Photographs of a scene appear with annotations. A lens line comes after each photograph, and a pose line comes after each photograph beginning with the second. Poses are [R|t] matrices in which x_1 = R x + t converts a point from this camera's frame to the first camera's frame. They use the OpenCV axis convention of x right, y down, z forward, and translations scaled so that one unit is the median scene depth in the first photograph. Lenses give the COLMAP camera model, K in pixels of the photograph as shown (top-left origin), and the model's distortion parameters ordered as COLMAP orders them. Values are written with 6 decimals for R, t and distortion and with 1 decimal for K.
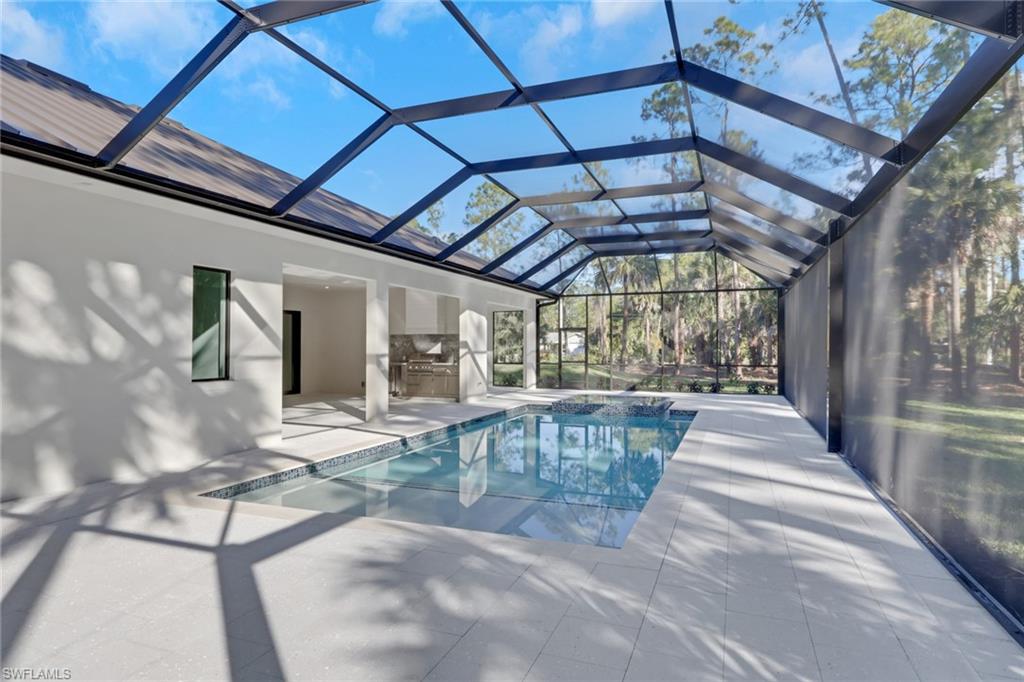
lens RADIAL K [[574.4, 0, 515.1], [0, 574.4, 343.3], [0, 0, 1]] dist [0.012241, -0.001201]
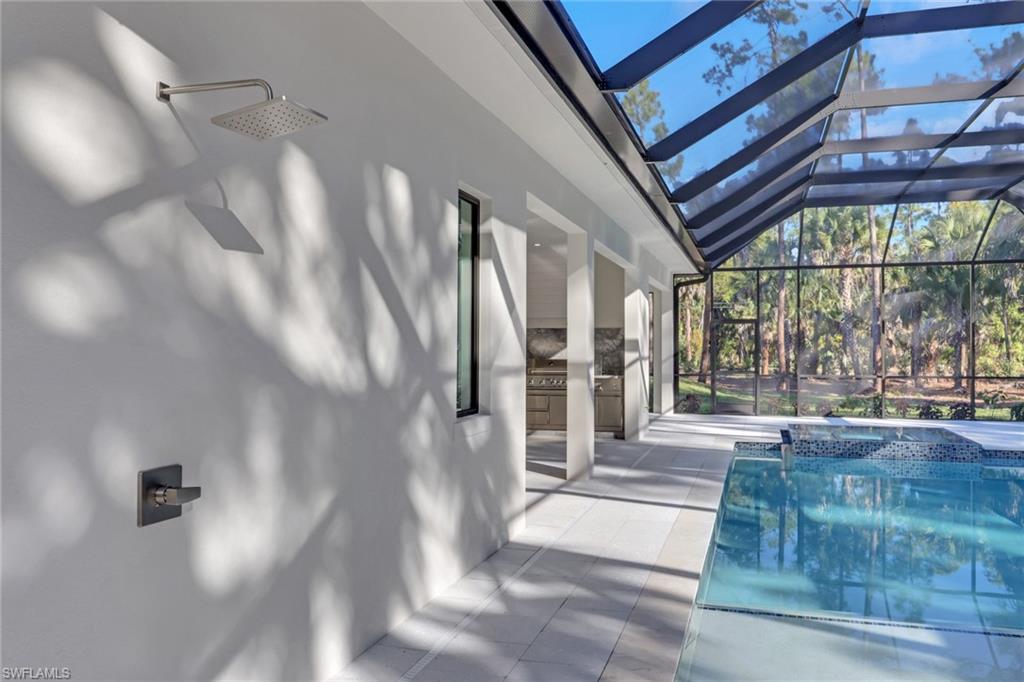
lens RADIAL K [[804.3, 0, 508.6], [0, 804.3, 344.0], [0, 0, 1]] dist [-0.006244, -0.005301]
pose [[0.996980, -0.001938, 0.077634, -0.507025], [0.001938, 0.999998, 0.000078, 0.000547], [-0.077634, 0.000072, 0.996982, 0.277239]]
